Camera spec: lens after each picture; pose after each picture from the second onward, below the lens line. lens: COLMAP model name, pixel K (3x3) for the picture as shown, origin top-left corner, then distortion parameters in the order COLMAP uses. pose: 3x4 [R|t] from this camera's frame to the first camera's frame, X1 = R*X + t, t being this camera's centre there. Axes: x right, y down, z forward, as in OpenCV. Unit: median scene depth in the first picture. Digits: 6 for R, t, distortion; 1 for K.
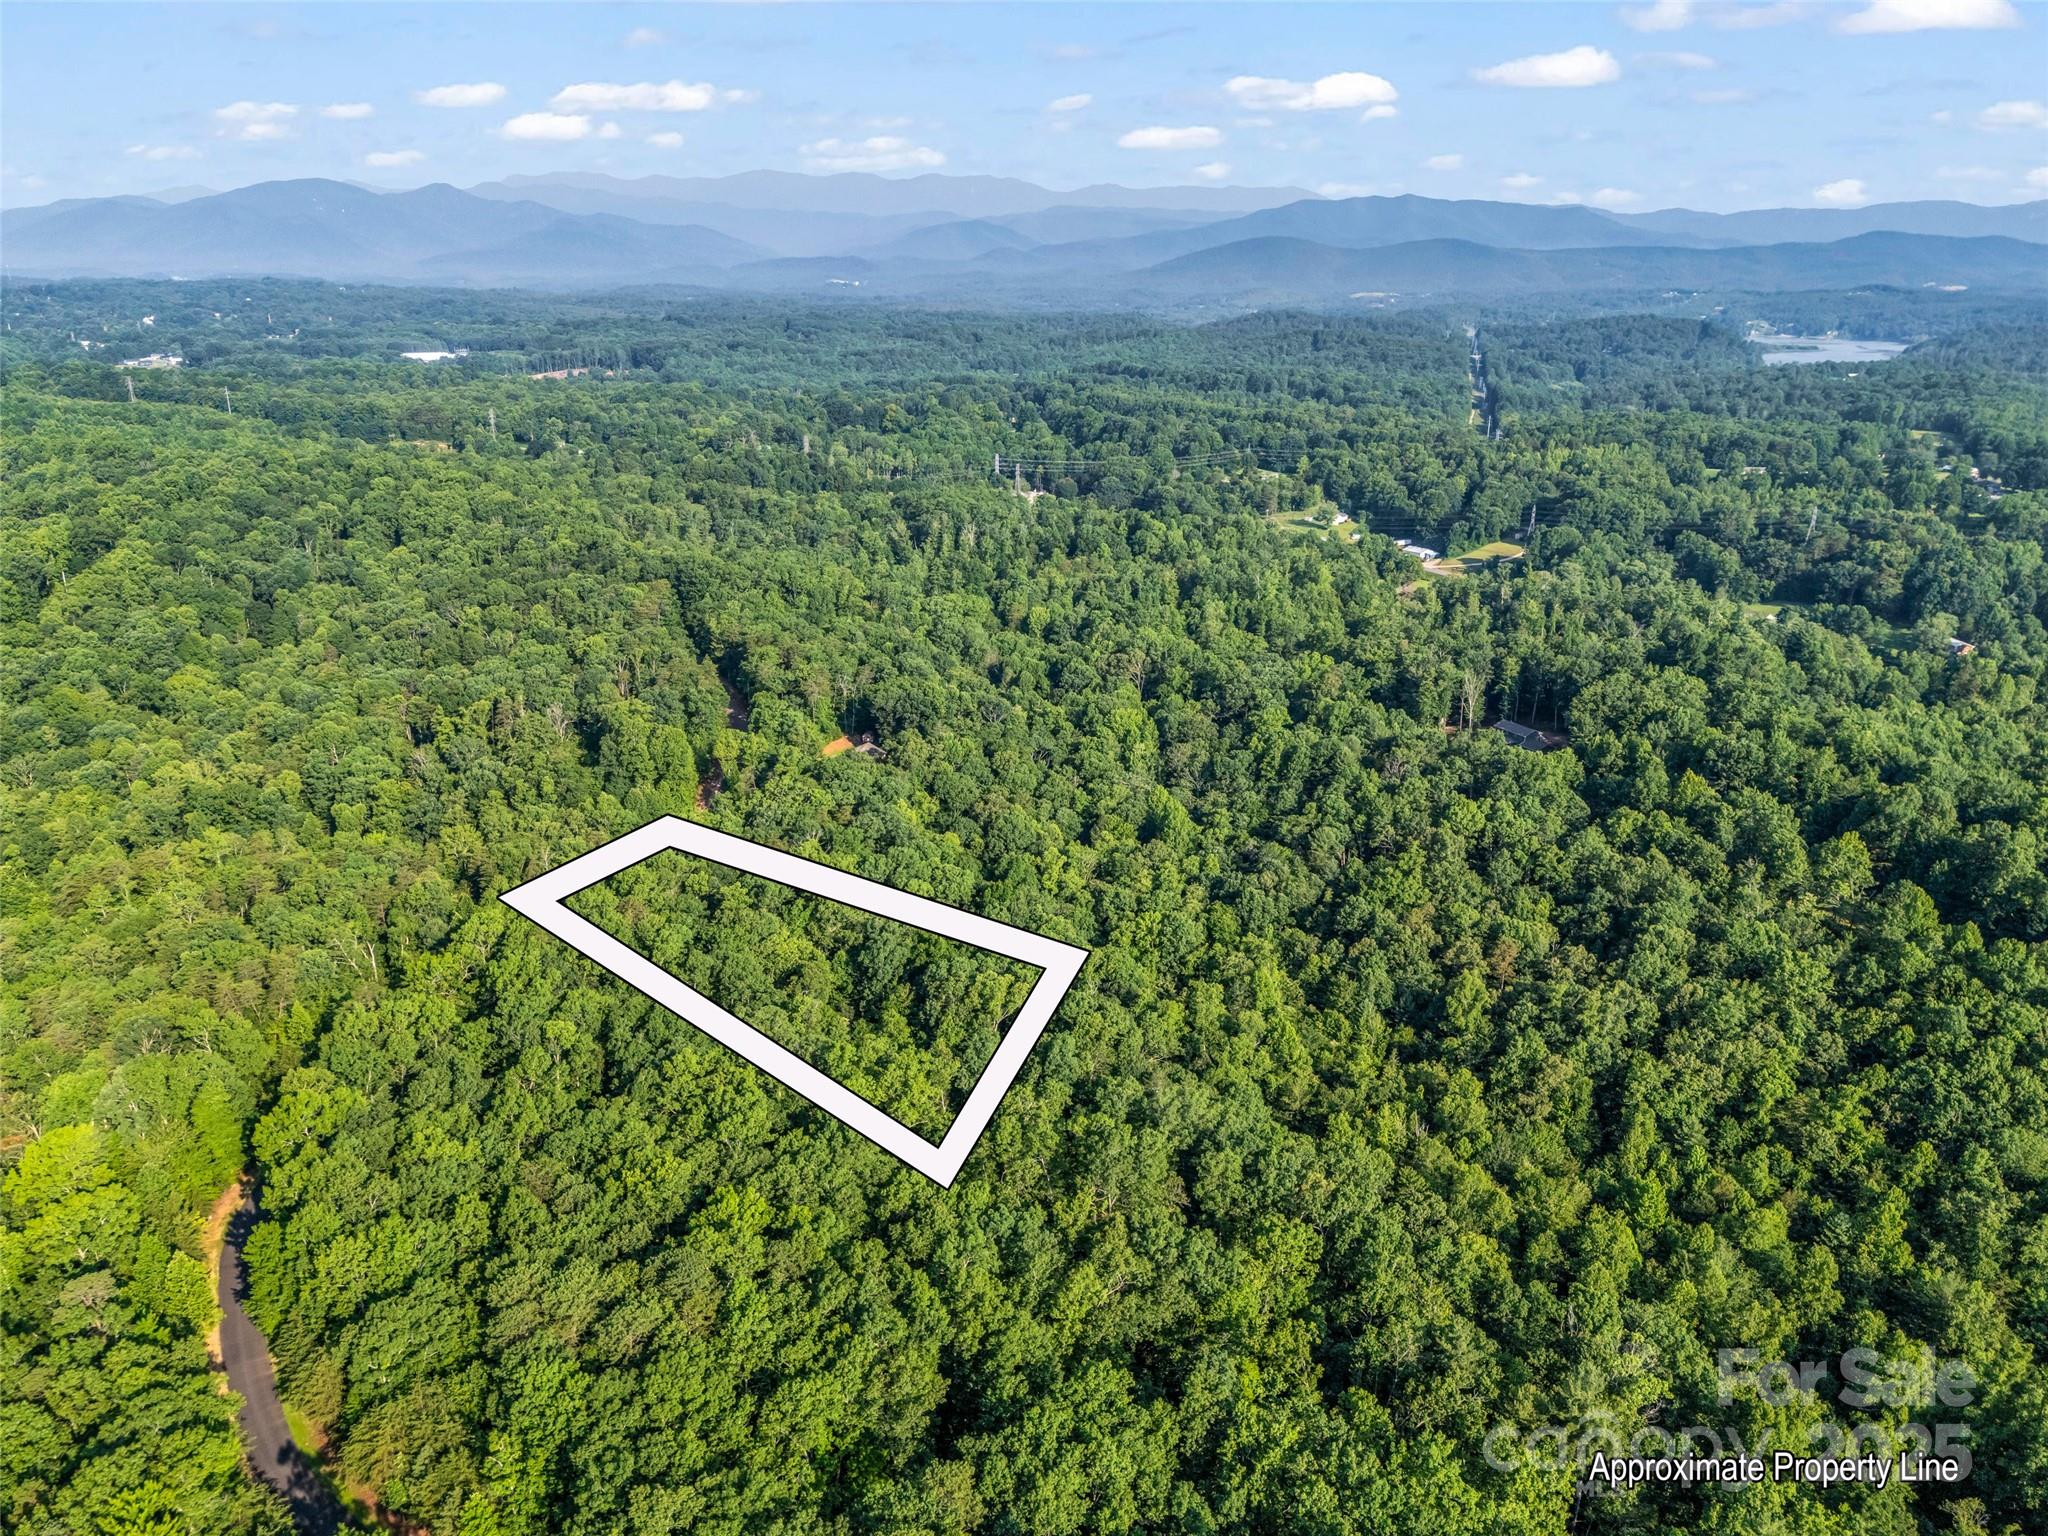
lens RADIAL K [[1516.7, 0, 1011.7], [0, 1516.7, 761.7], [0, 0, 1]] dist [0.084495, -0.084817]
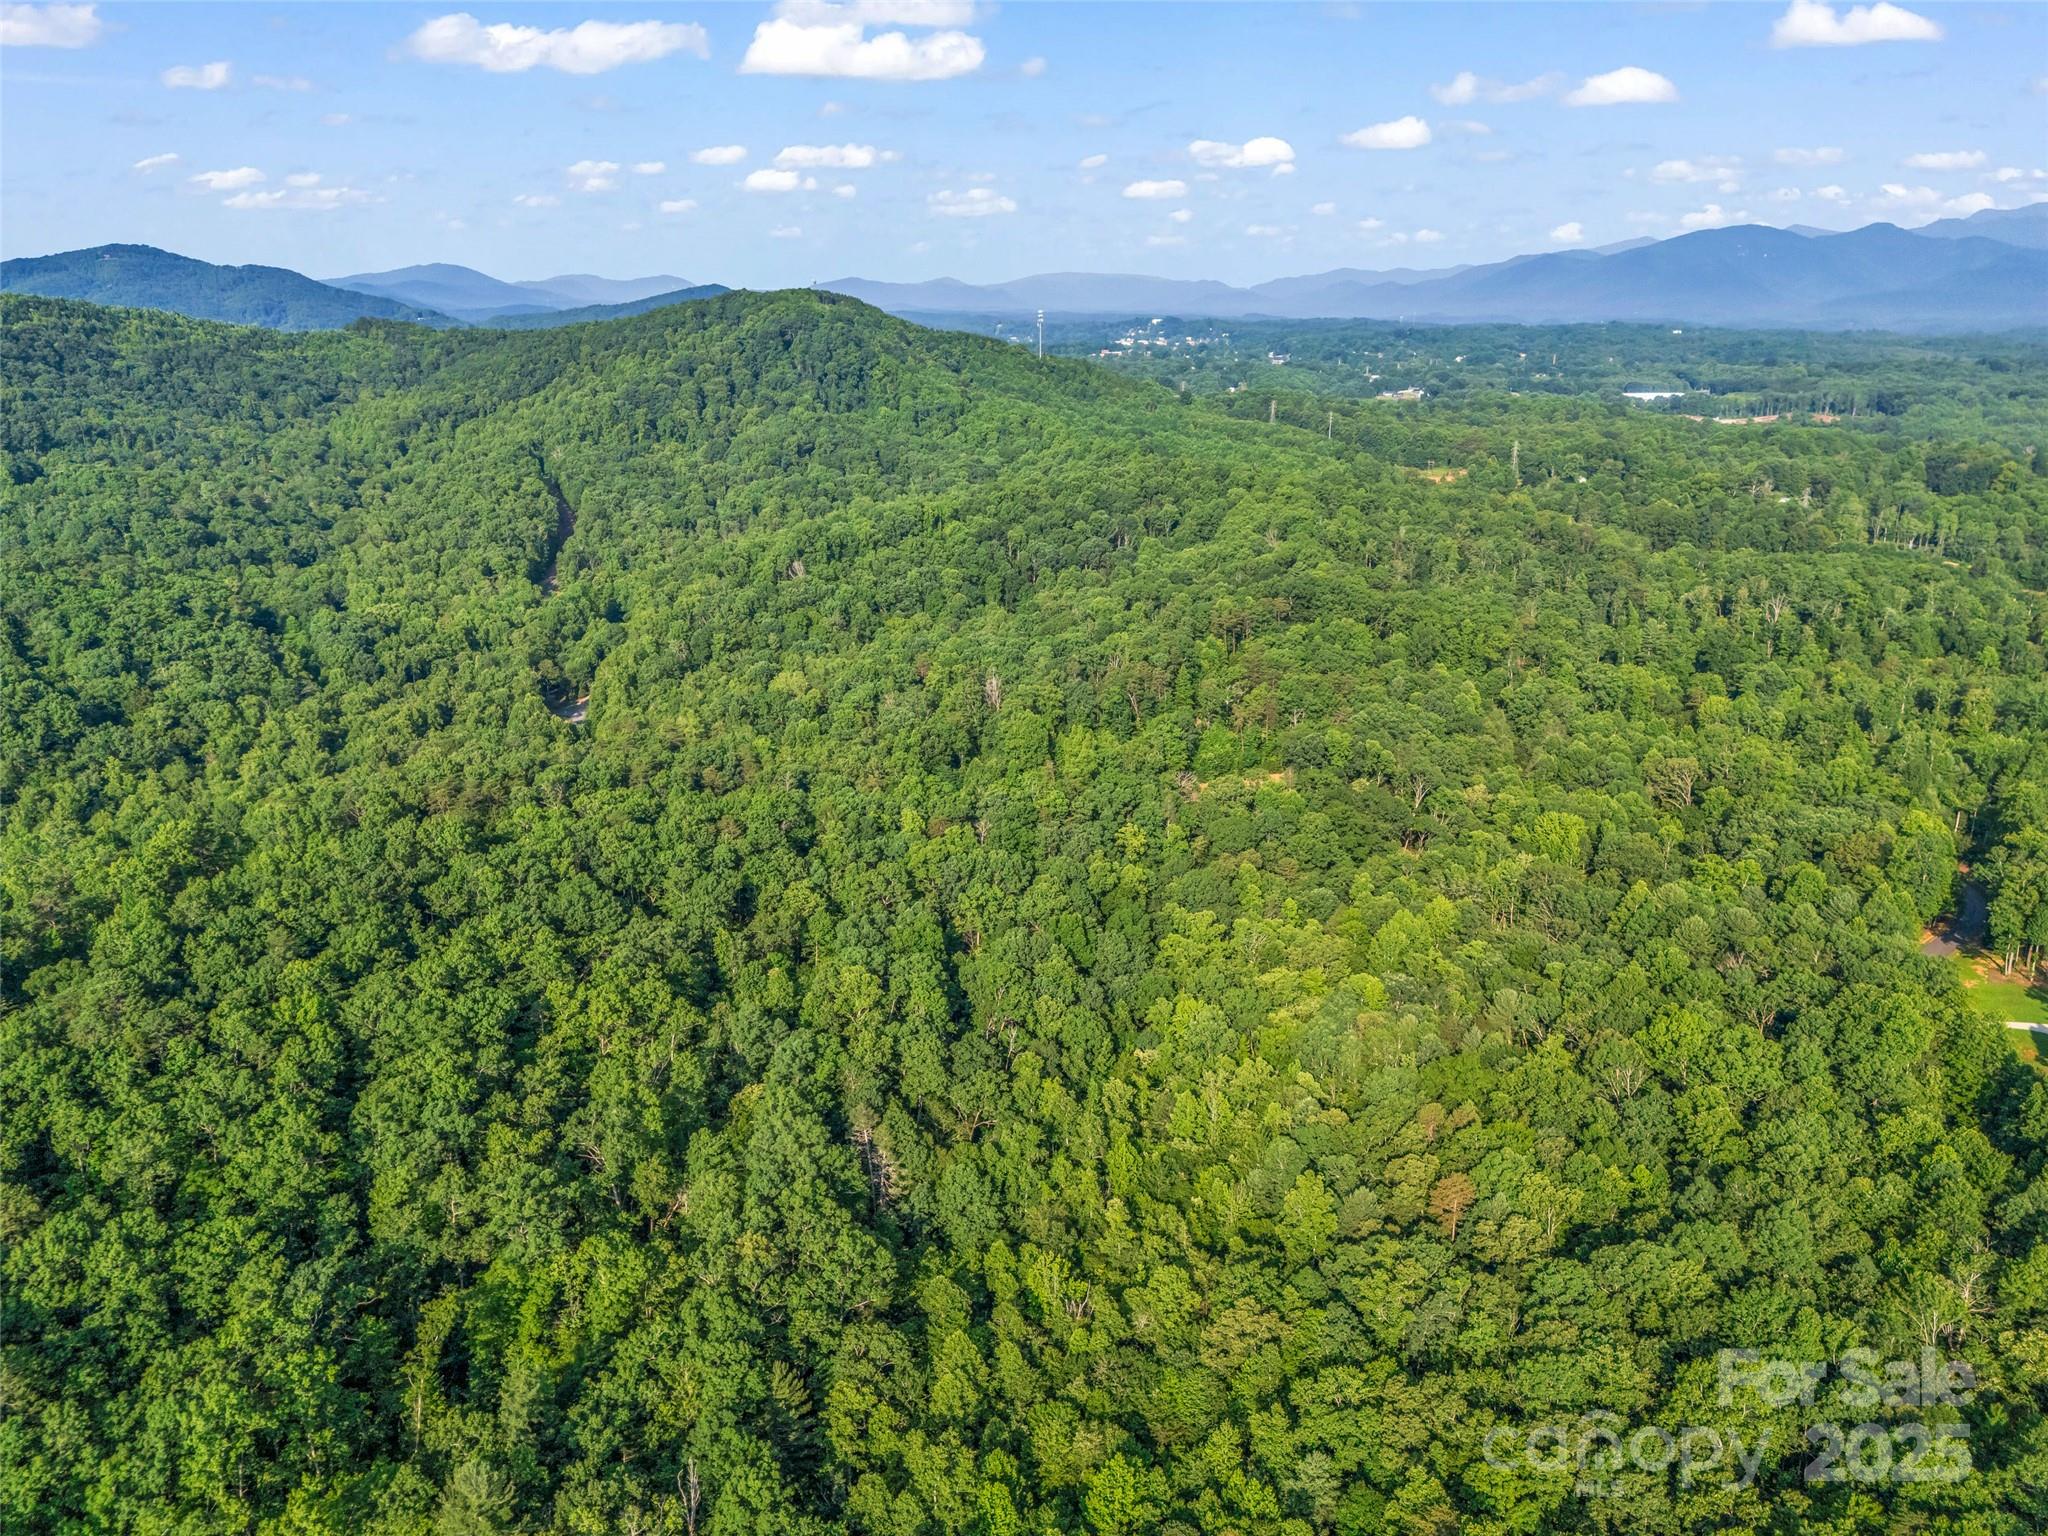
lens RADIAL K [[1514.8, 0, 1019.6], [0, 1514.8, 772.1], [0, 0, 1]] dist [0.098485, -0.108344]
pose [[0.671169, 0.212984, -0.710049, 0.617137], [-0.228283, 0.970673, 0.075376, -0.070748], [0.705279, 0.111502, 0.700106, 0.302765]]
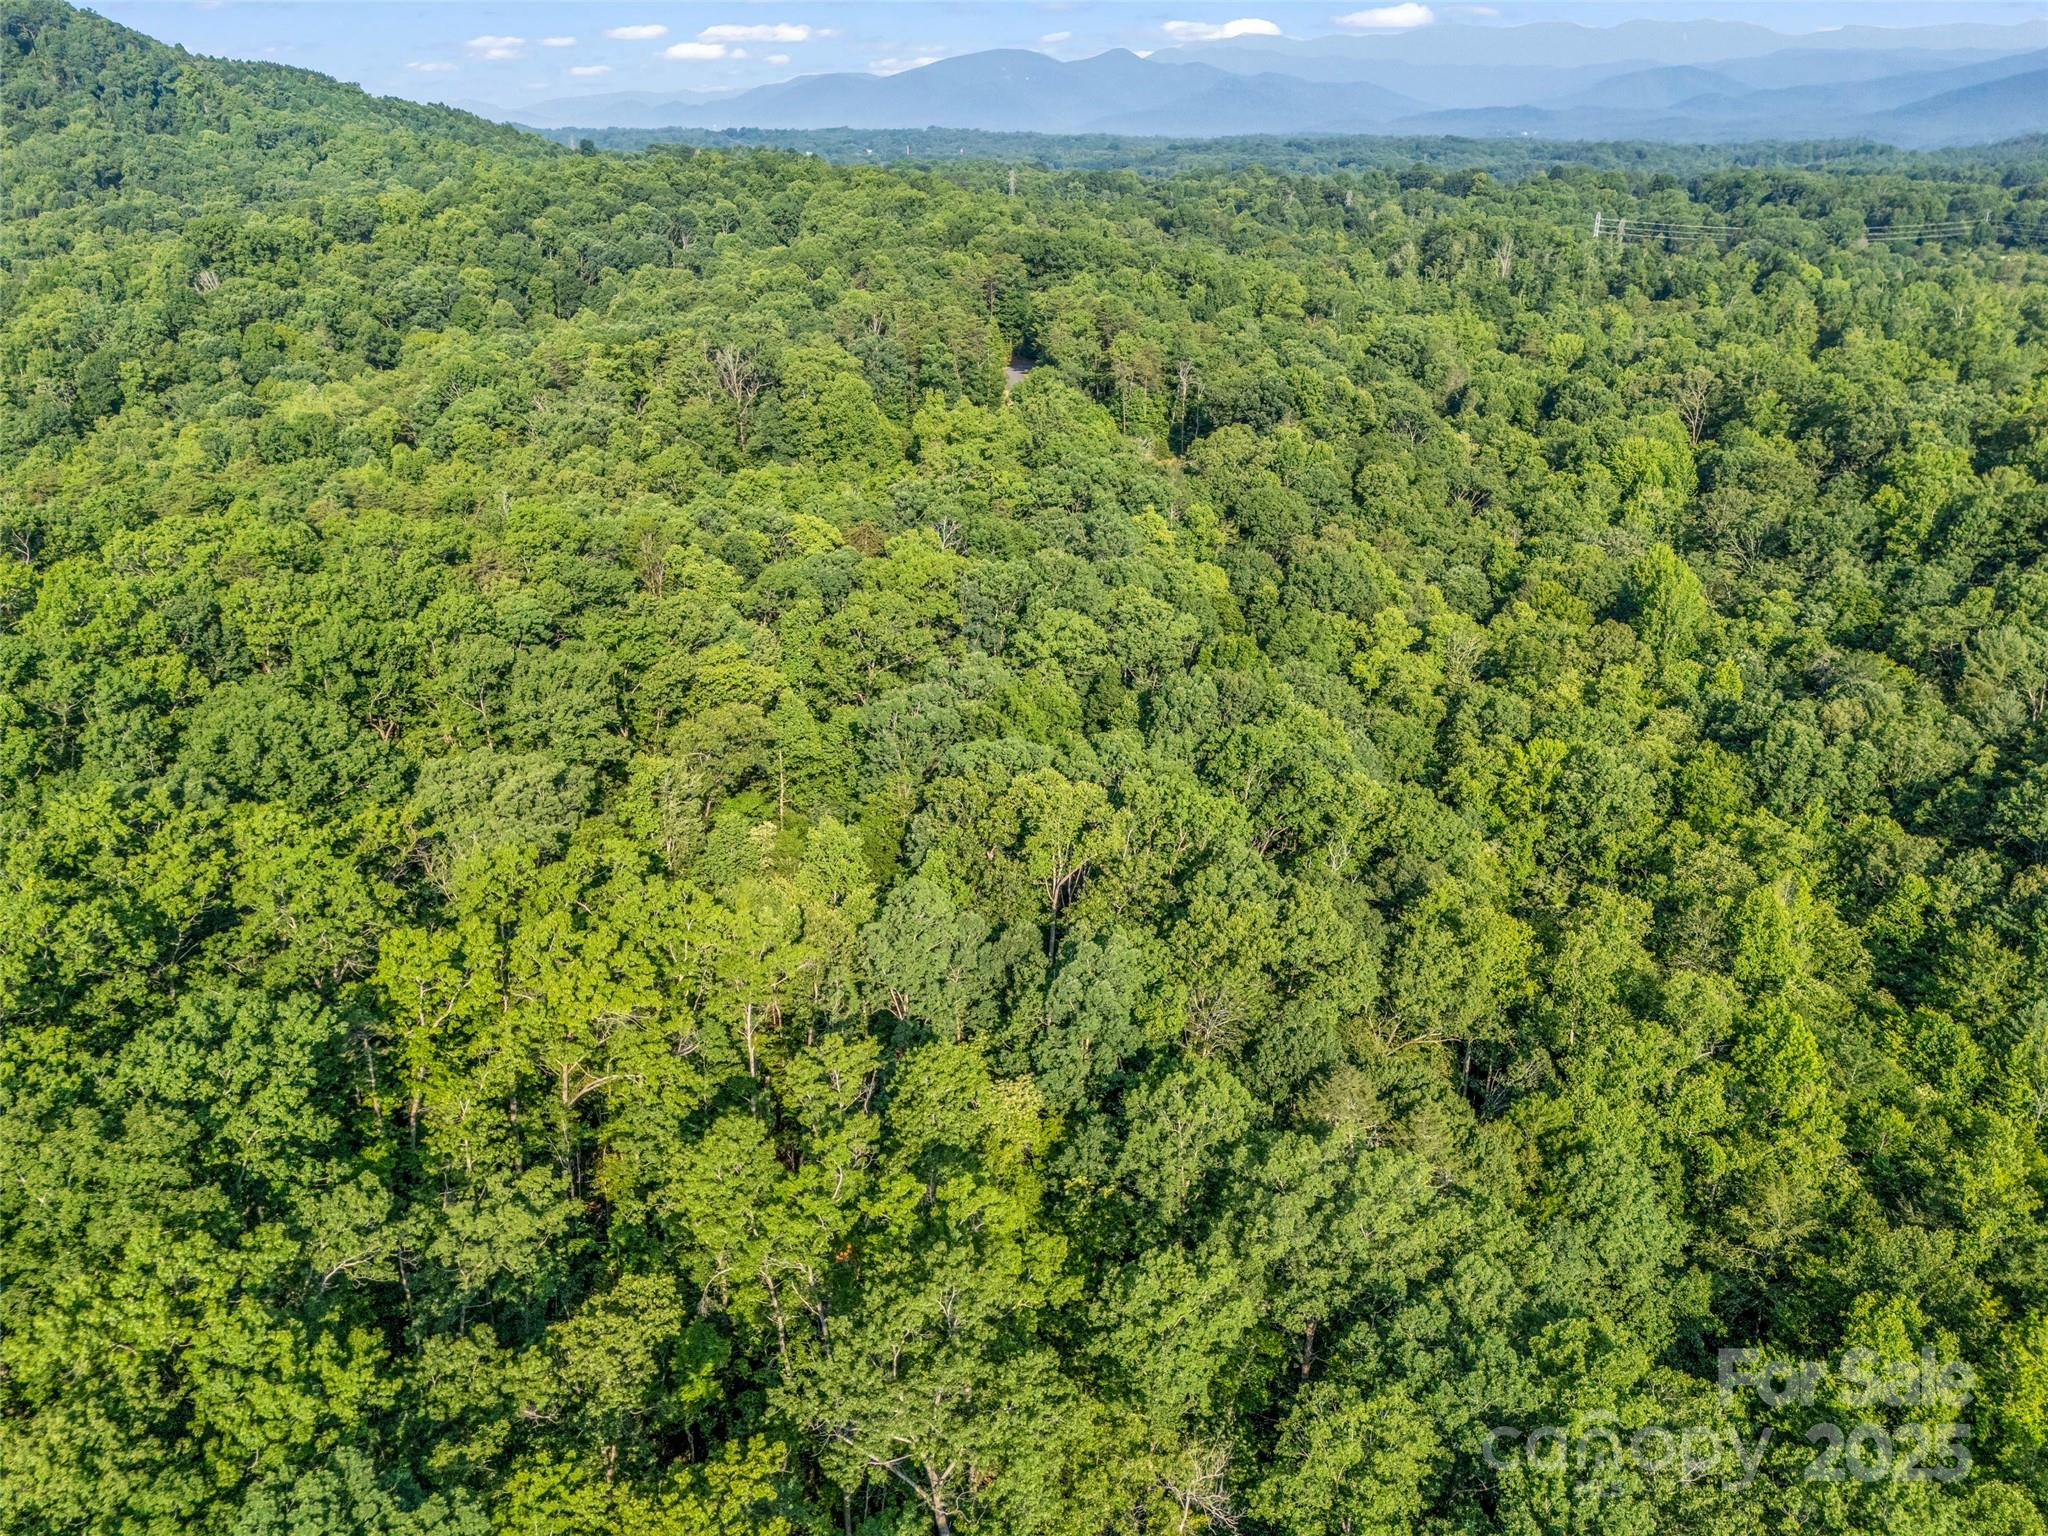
lens RADIAL K [[1523.4, 0, 1019.1], [0, 1523.4, 759.5], [0, 0, 1]] dist [0.074217, -0.071535]
pose [[0.921058, 0.139947, -0.363410, 0.116045], [-0.114080, 0.989220, 0.091809, 0.080134], [0.372341, -0.043103, 0.927095, 0.490484]]
